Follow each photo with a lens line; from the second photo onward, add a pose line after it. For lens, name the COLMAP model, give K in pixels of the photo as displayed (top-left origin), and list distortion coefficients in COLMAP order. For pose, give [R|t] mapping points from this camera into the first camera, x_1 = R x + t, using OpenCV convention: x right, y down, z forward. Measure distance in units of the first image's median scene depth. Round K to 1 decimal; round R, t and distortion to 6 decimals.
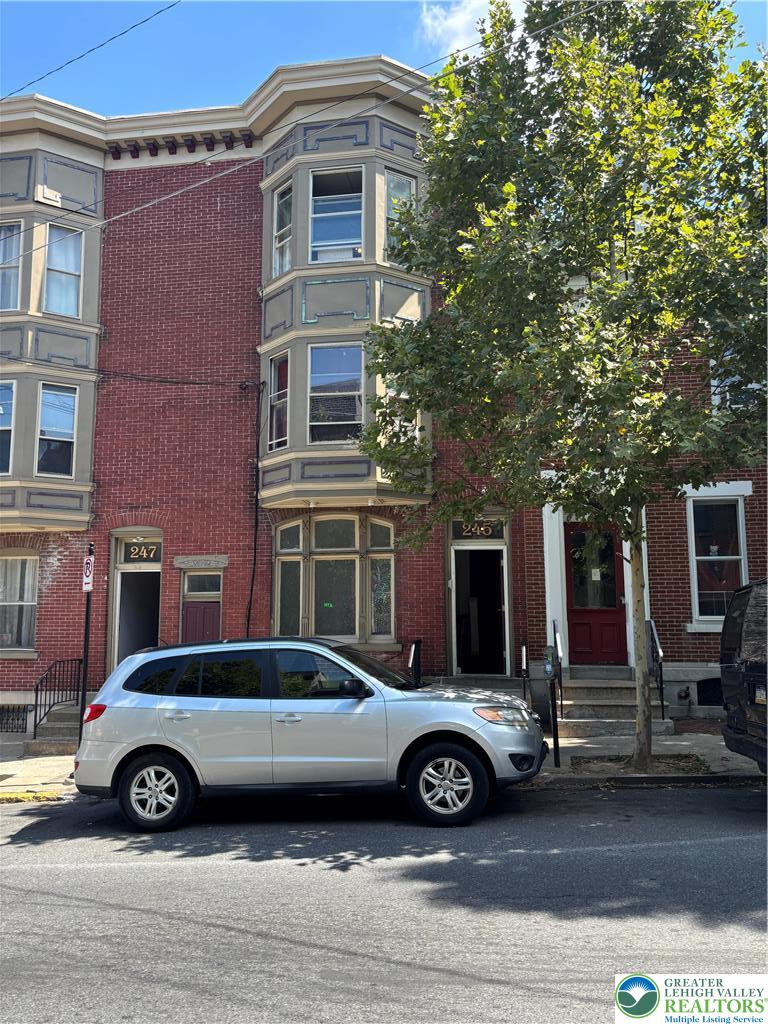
lens RADIAL K [[775.1, 0, 384.0], [0, 775.1, 512.0], [0, 0, 1]] dist [0.185249, -0.000372]
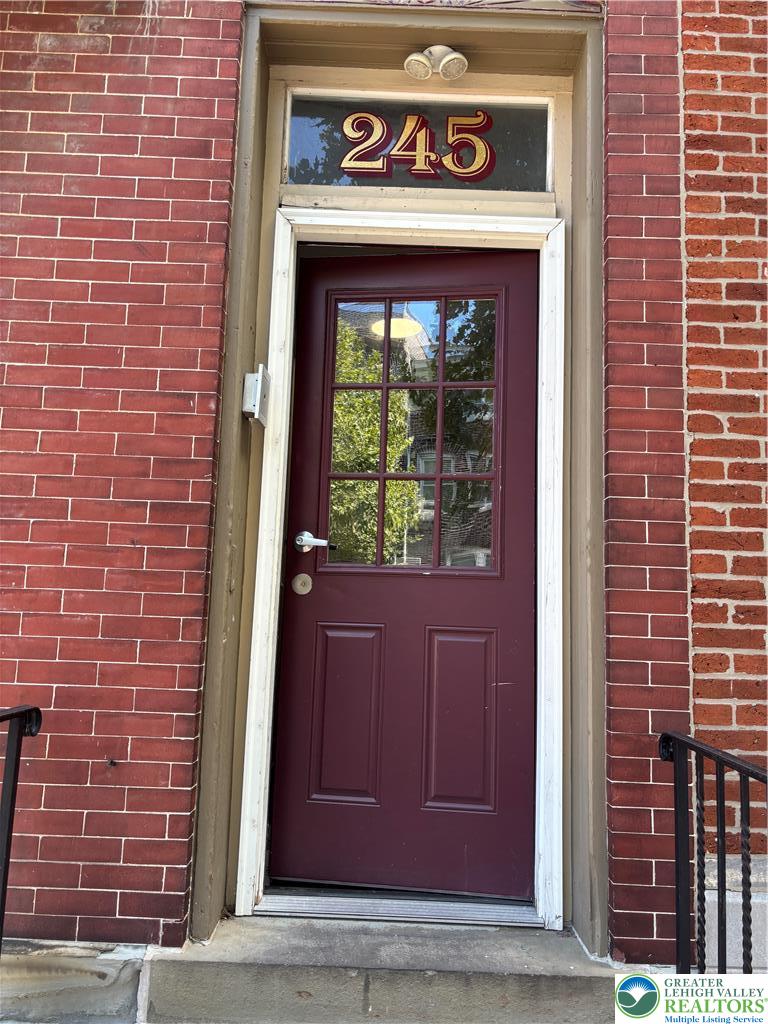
lens RADIAL K [[772.7, 0, 388.9], [0, 772.7, 495.5], [0, 0, 1]] dist [0.006713, 0.002333]
pose [[0.986446, 0.061047, 0.152305, 0.088780], [-0.058161, 0.998034, -0.023337, 0.116467], [-0.153430, 0.014162, 0.988058, 0.809546]]
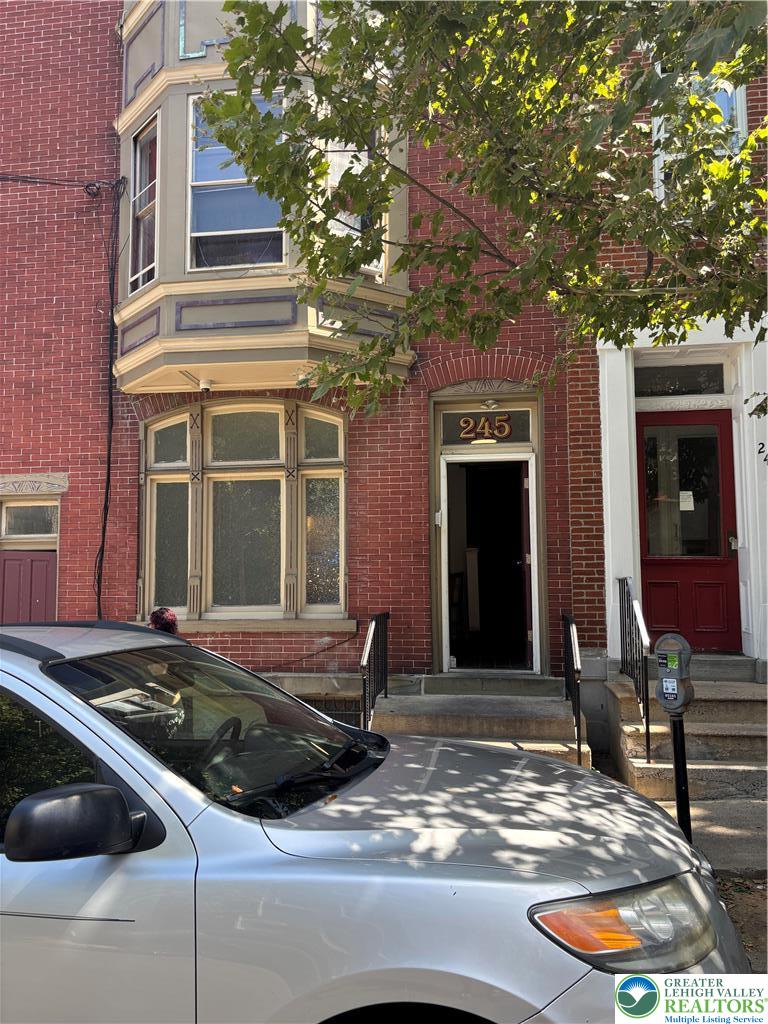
lens RADIAL K [[767.4, 0, 384.0], [0, 767.4, 512.0], [0, 0, 1]] dist [0.088237, -0.000155]
pose [[0.999892, -0.000902, 0.014637, 0.034988], [0.000229, 0.998947, 0.045885, 0.060246], [-0.014663, -0.045877, 0.998839, 0.416724]]
